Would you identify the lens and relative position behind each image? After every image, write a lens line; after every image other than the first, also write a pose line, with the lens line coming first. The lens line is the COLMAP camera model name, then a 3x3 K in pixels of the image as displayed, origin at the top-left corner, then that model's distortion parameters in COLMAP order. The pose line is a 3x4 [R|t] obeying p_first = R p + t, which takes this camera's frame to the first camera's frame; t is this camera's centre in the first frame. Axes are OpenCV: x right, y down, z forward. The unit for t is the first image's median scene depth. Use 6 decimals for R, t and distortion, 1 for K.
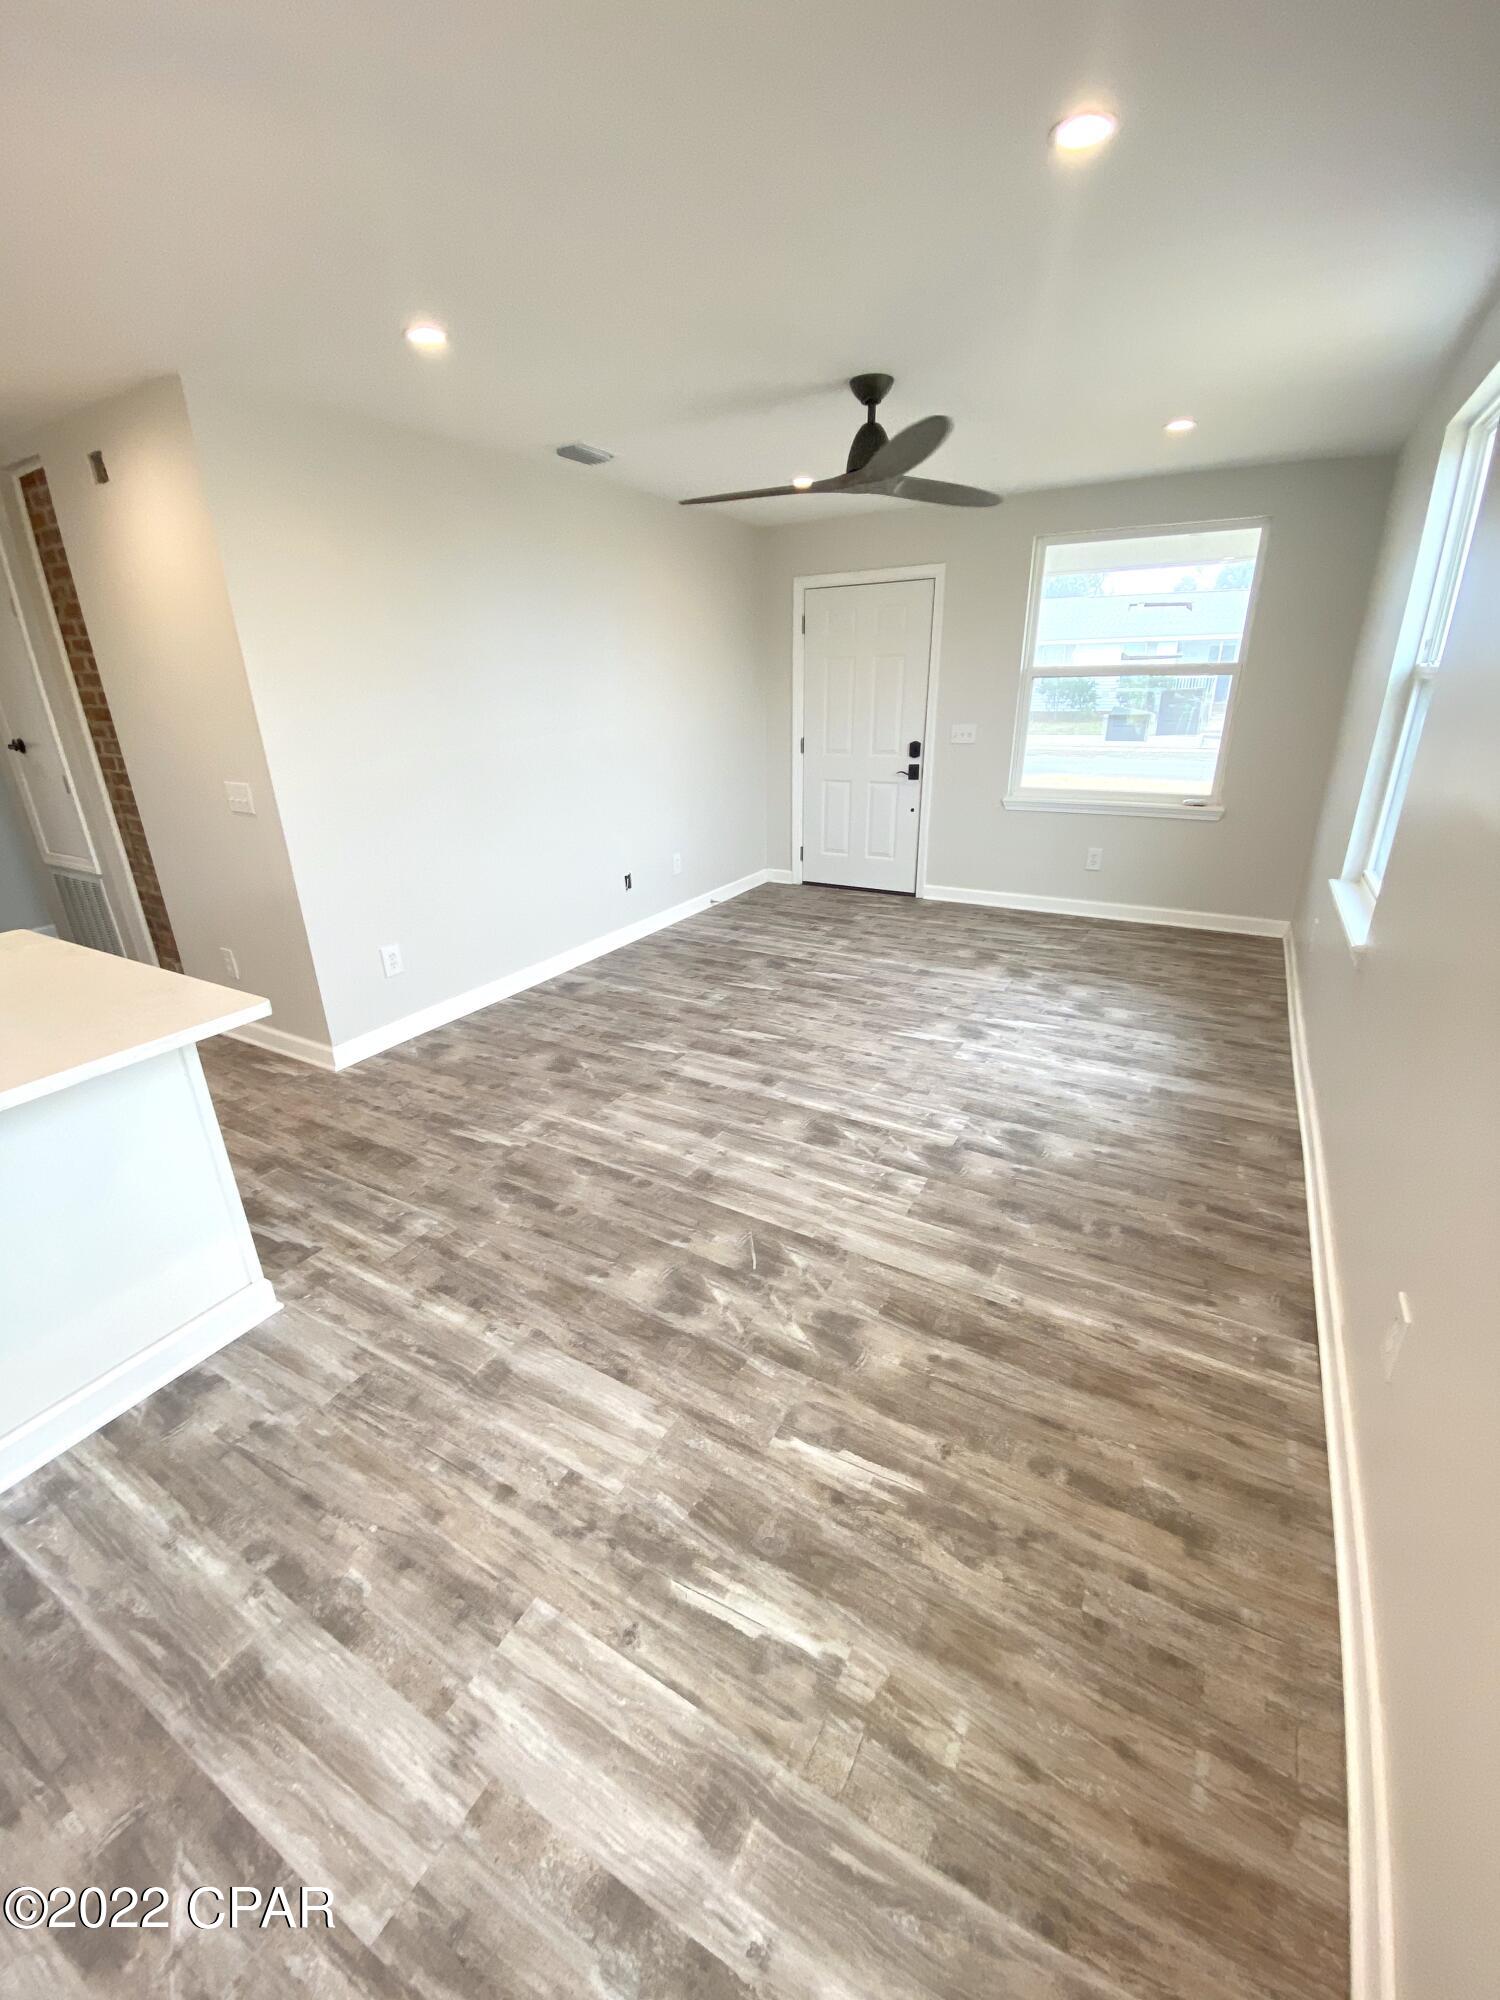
lens RADIAL K [[792.0, 0, 750.0], [0, 792.0, 1000.0], [0, 0, 1]] dist [0.027180, -0.018931]
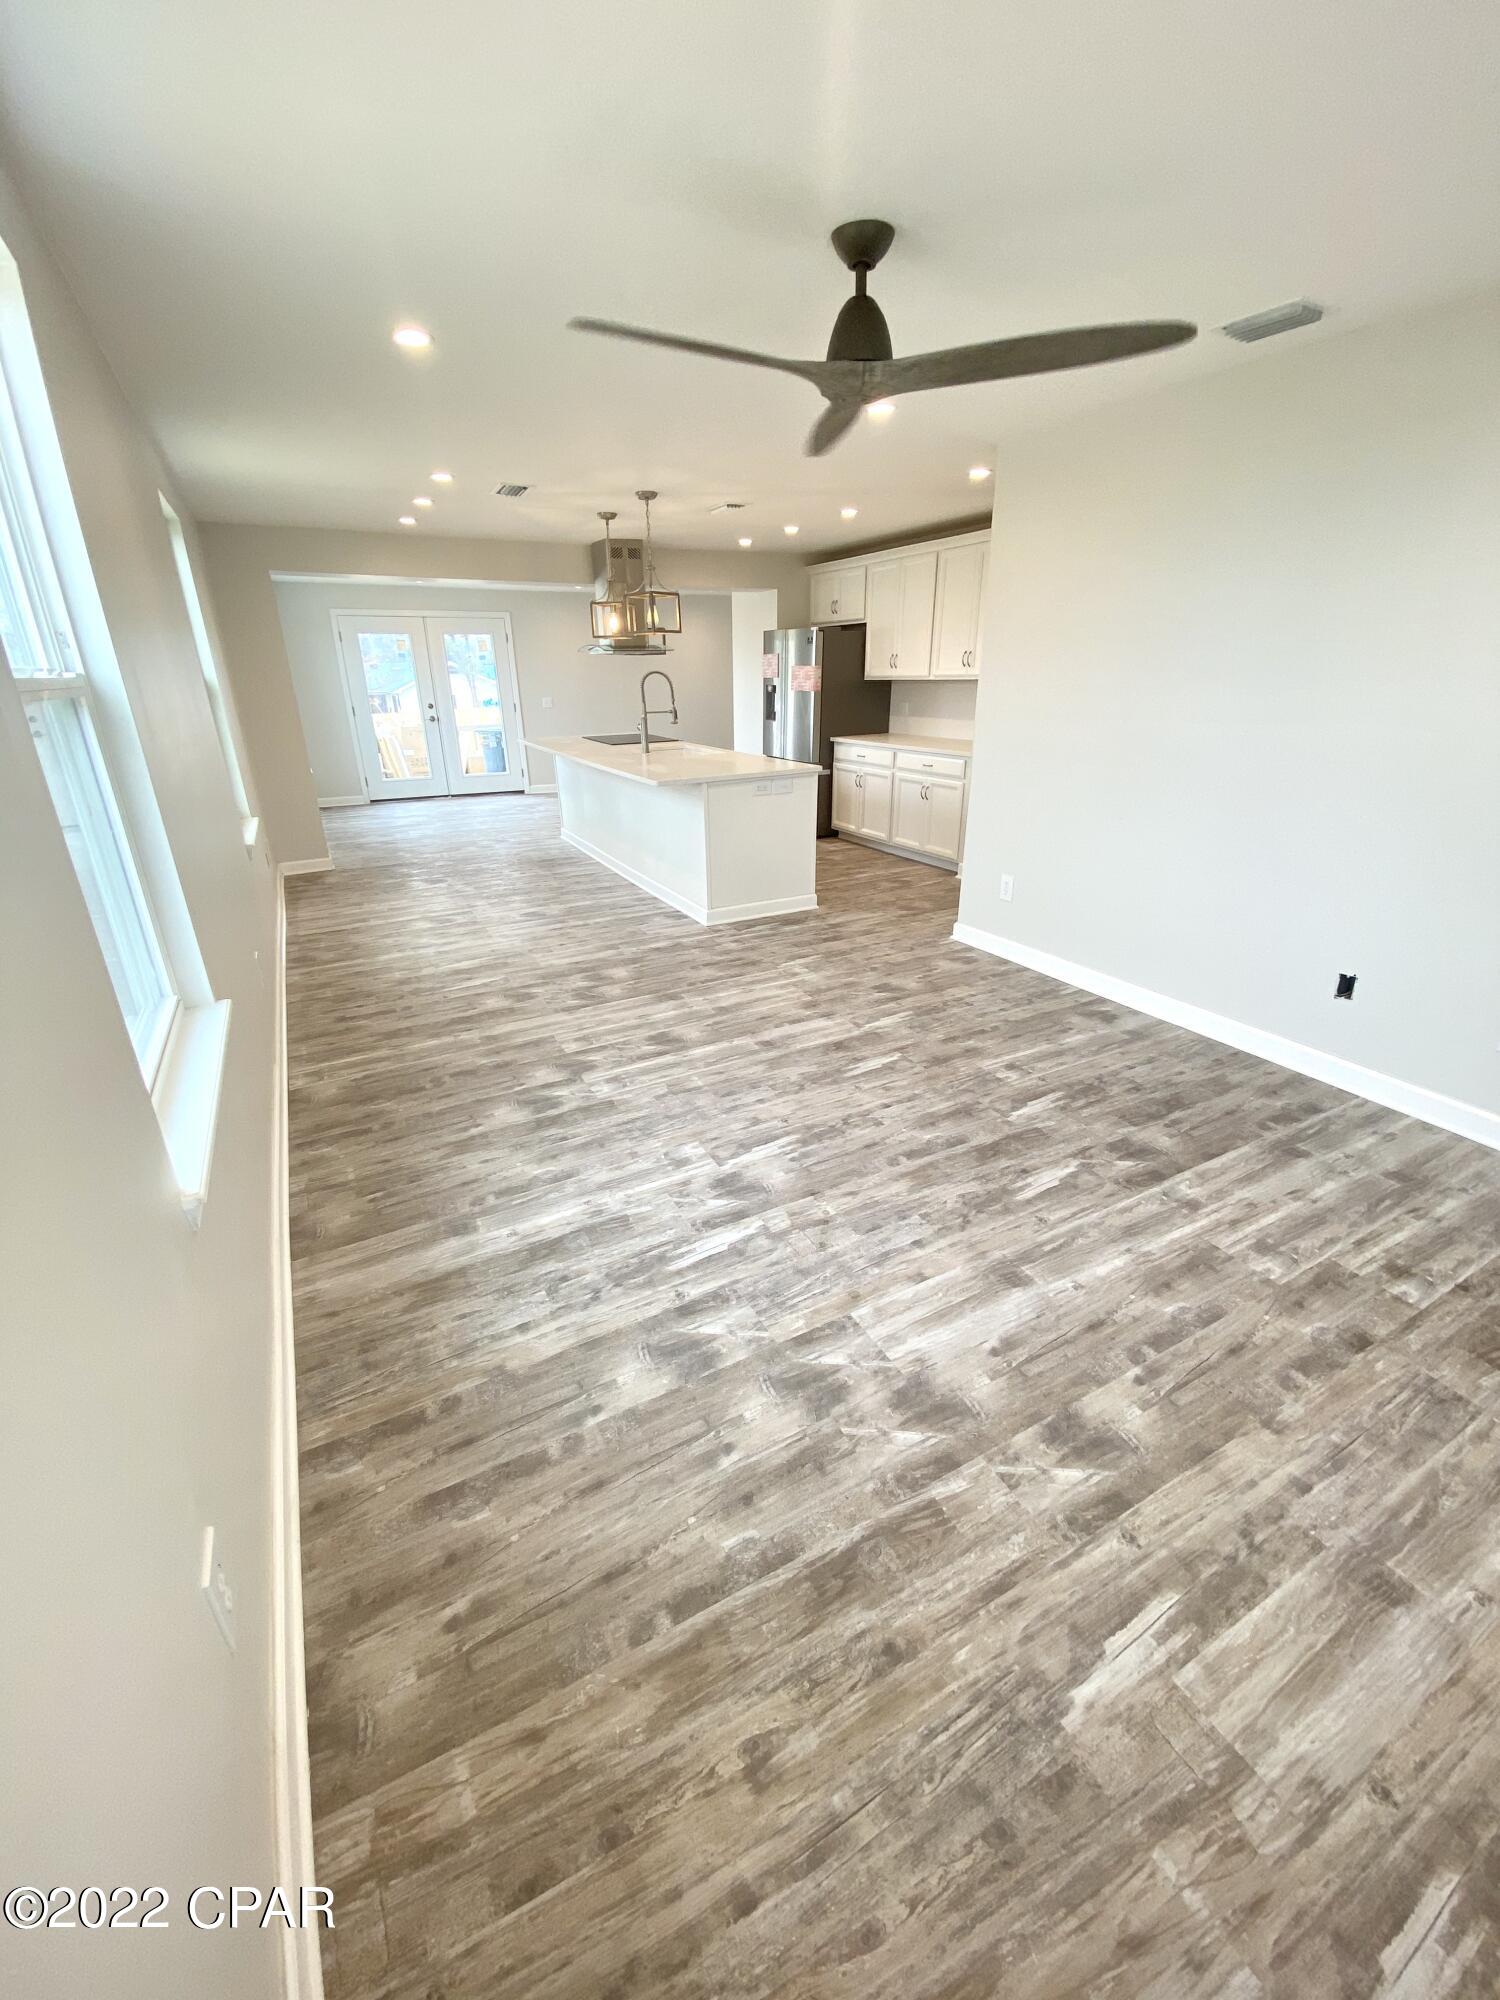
lens RADIAL K [[792.0, 0, 750.0], [0, 792.0, 1000.0], [0, 0, 1]] dist [0.027180, -0.018931]
pose [[-0.518637, 0.360827, -0.775125, 0.810116], [-0.288865, 0.779328, 0.556062, -0.512581], [0.804719, 0.512301, -0.299959, 1.219137]]
